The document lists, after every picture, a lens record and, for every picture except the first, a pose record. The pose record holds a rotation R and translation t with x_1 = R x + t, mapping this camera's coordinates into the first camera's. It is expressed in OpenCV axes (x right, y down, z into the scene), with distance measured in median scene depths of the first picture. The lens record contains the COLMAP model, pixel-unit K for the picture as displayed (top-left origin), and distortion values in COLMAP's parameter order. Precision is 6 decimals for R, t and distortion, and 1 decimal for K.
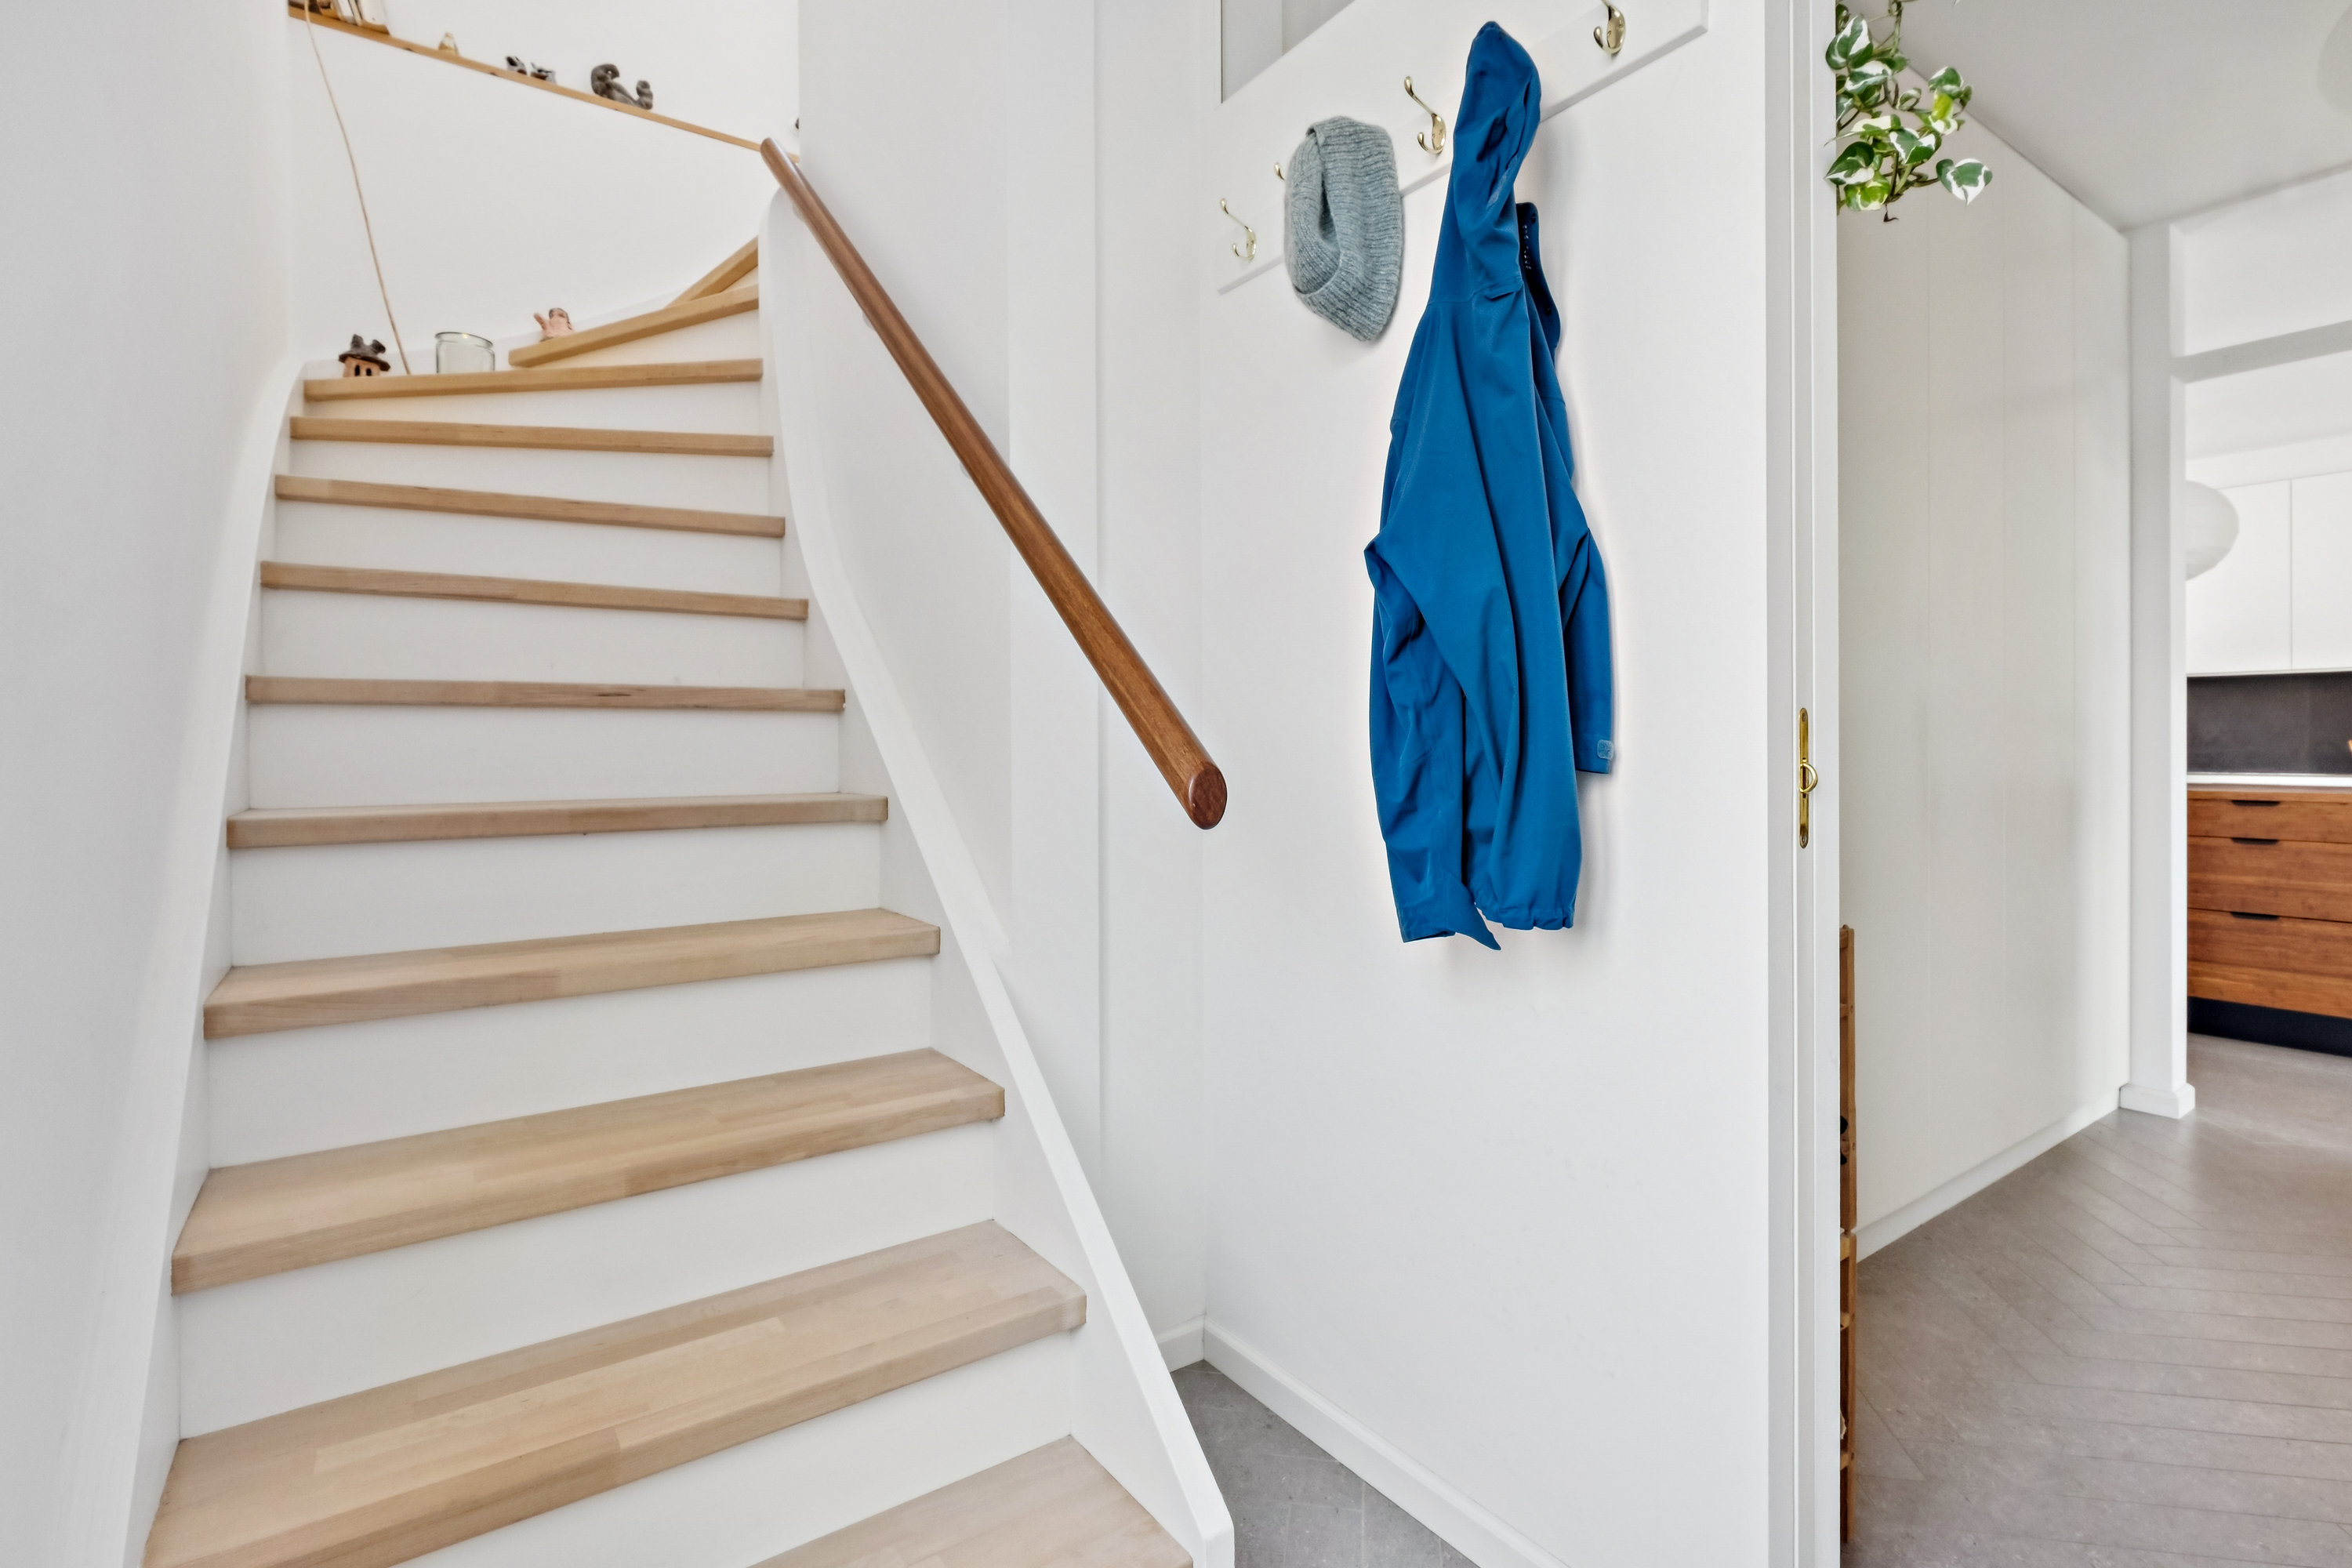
lens RADIAL K [[1110.1, 0, 1174.9], [0, 1110.1, 747.1], [0, 0, 1]] dist [0.001059, 0.000368]
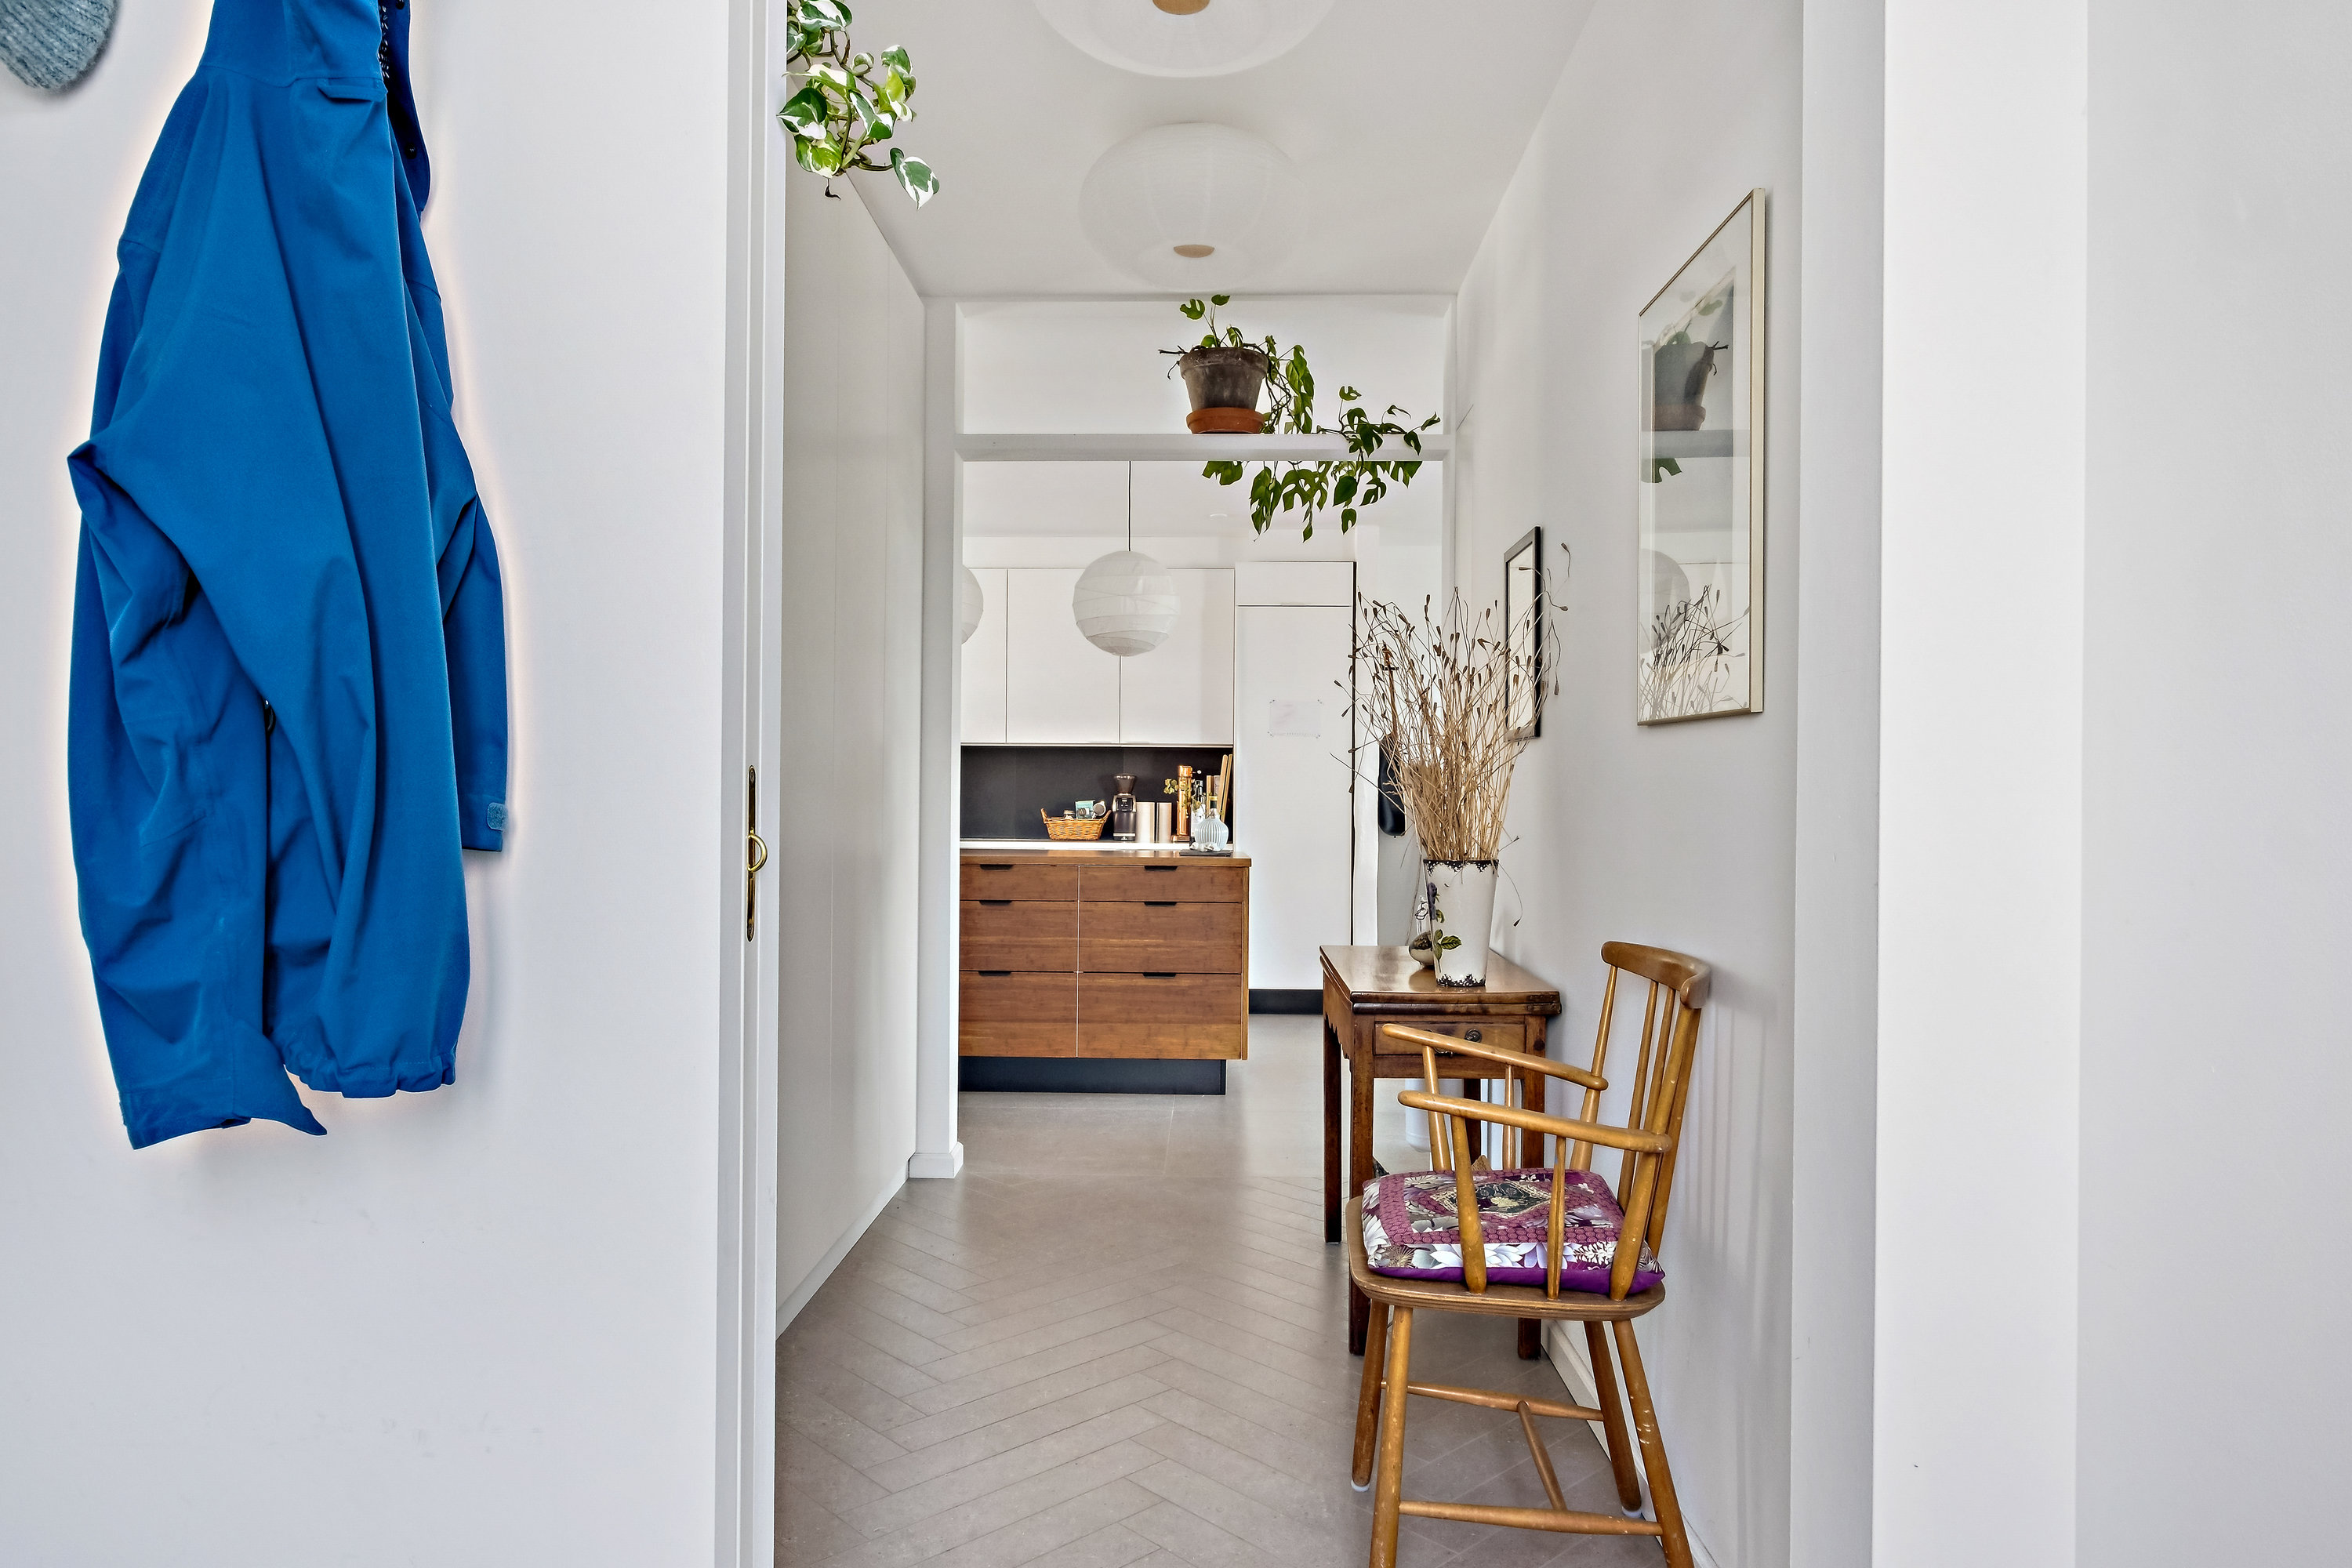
lens RADIAL K [[1425.3, 0, 1176.5], [0, 1425.3, 807.1], [0, 0, 1]] dist [-0.004021, -0.002821]
pose [[0.599182, 0.009806, 0.800553, -0.065544], [-0.008748, 0.999945, -0.005701, -0.002305], [-0.800565, -0.003587, 0.599236, 0.131545]]
